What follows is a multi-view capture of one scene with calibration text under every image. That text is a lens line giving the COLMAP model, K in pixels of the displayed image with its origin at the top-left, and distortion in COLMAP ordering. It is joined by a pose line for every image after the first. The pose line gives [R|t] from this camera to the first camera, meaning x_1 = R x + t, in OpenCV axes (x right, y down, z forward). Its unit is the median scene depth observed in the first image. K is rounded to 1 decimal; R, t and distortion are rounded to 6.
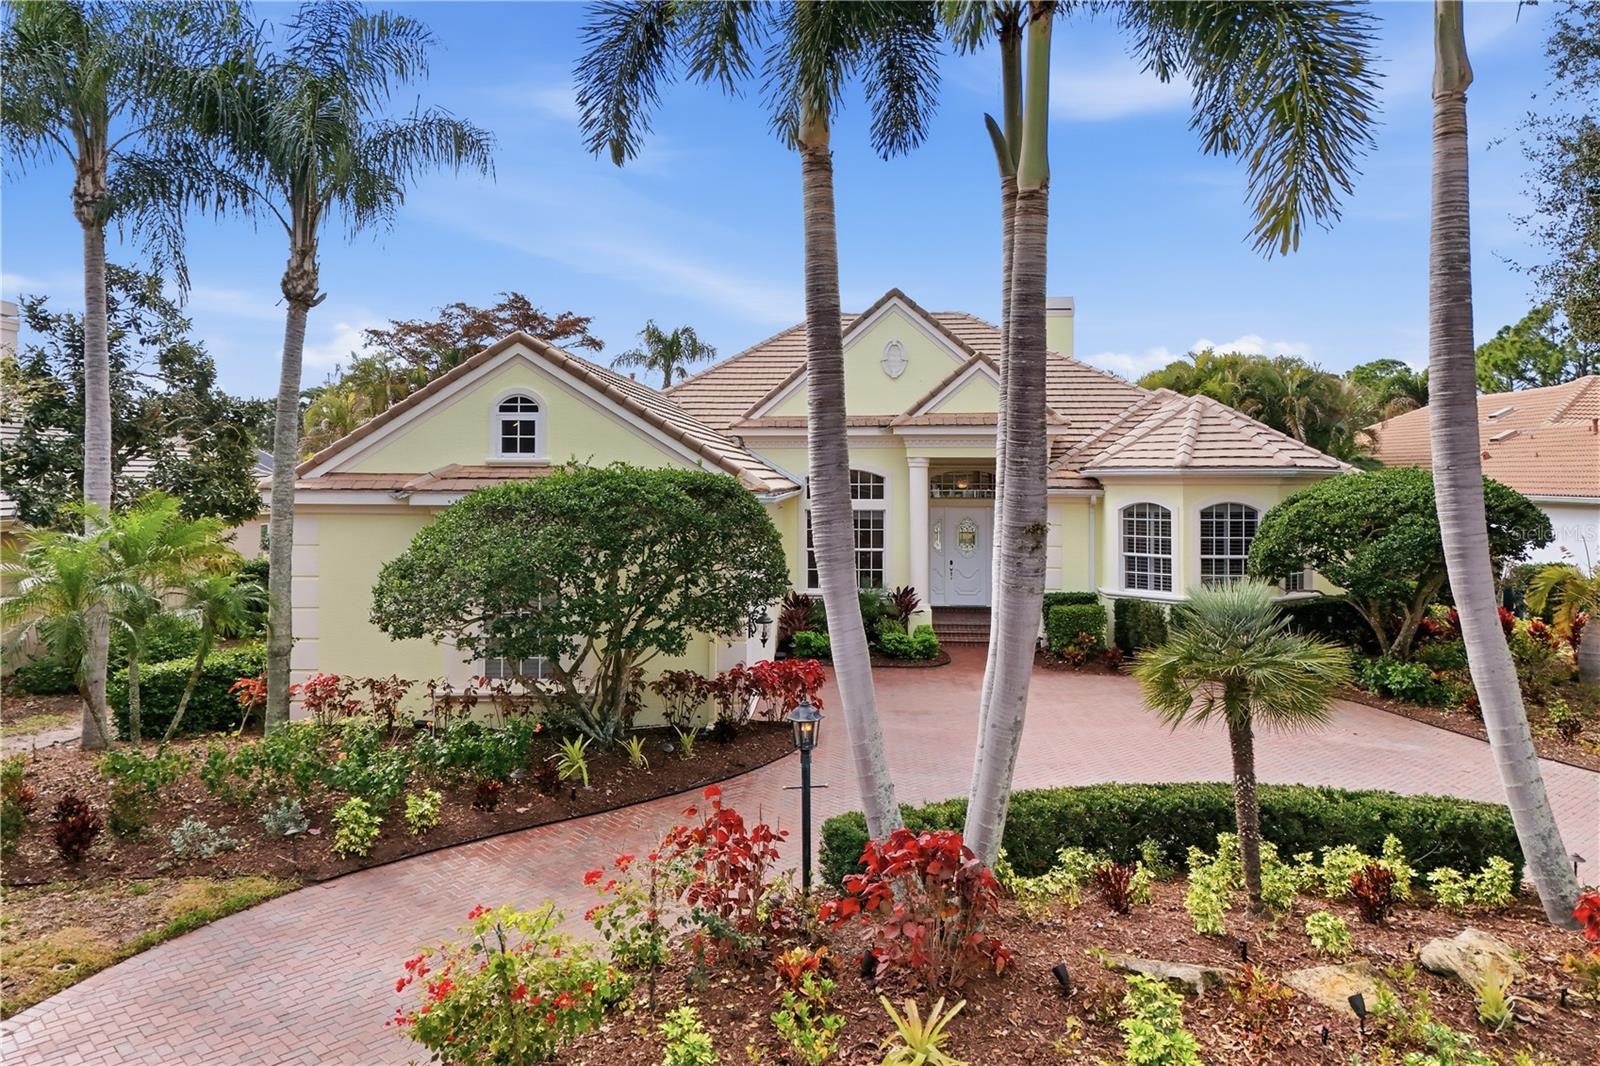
lens RADIAL K [[1159.7, 0, 798.9], [0, 1159.7, 477.7], [0, 0, 1]] dist [0.082055, -0.056269]
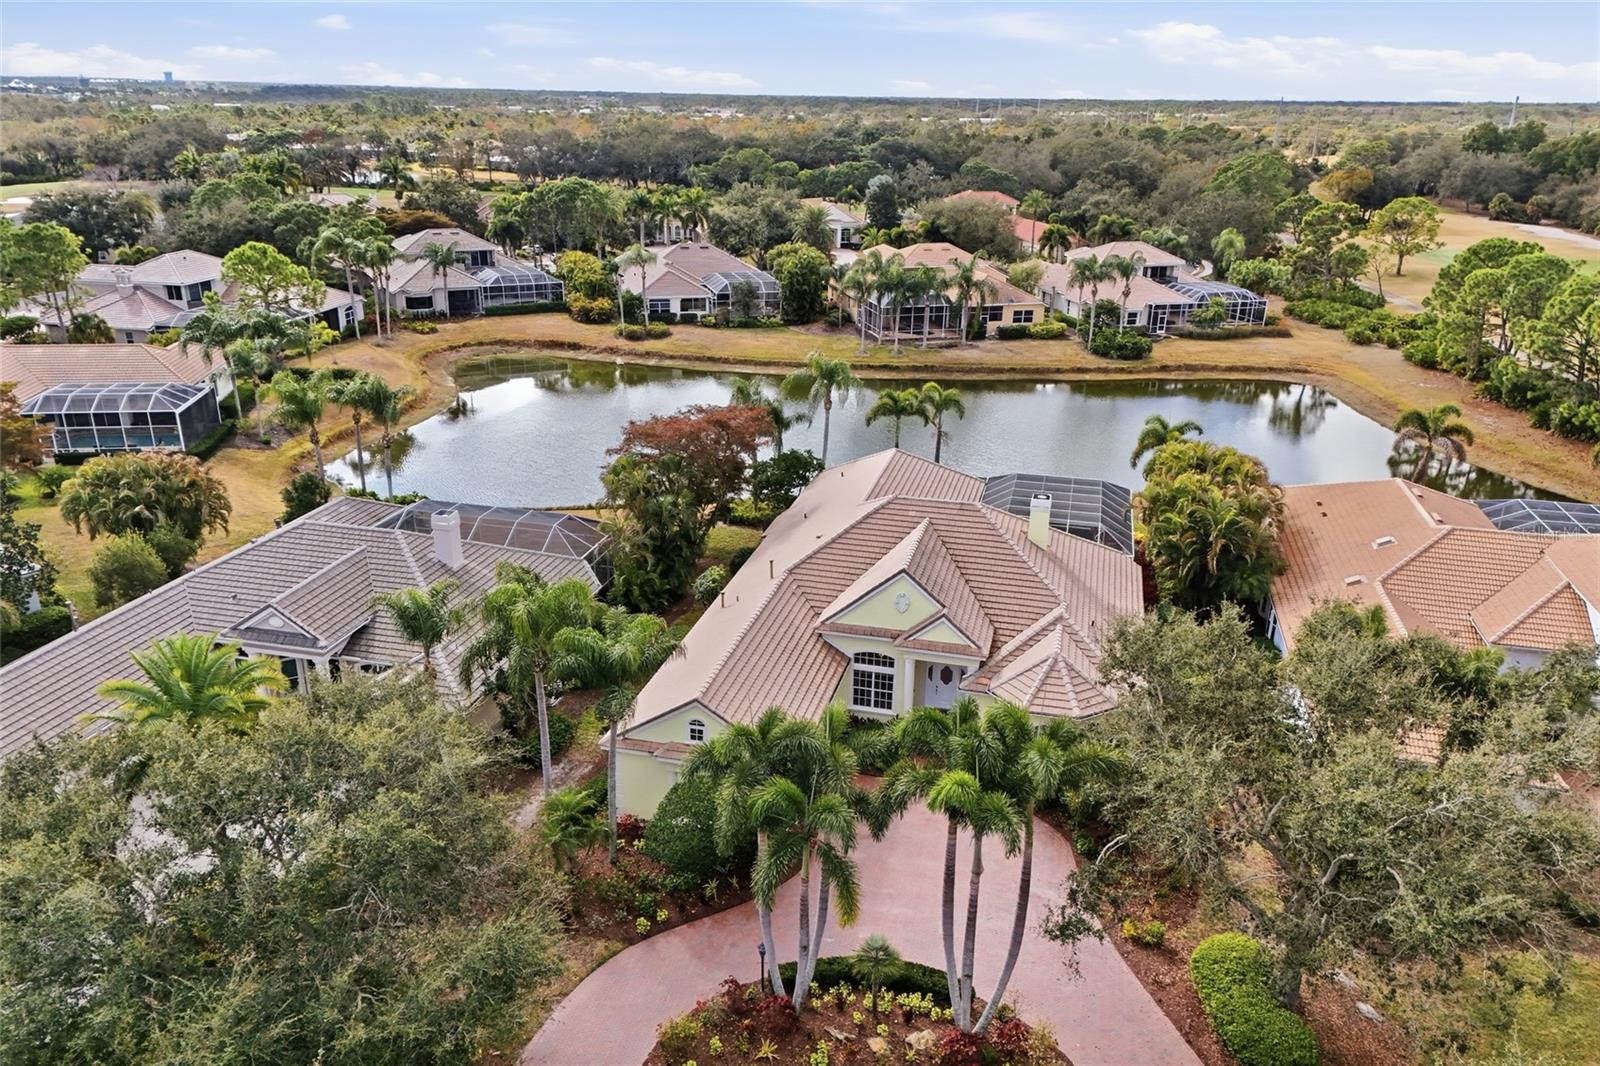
lens RADIAL K [[1179.2, 0, 800.0], [0, 1179.2, 533.0], [0, 0, 1]] dist [0.093696, -0.091013]
pose [[0.979360, 0.085409, -0.183191, 0.397570], [-0.016615, 0.937286, 0.348165, -1.322950], [0.201439, -0.337935, 0.919360, -1.117002]]
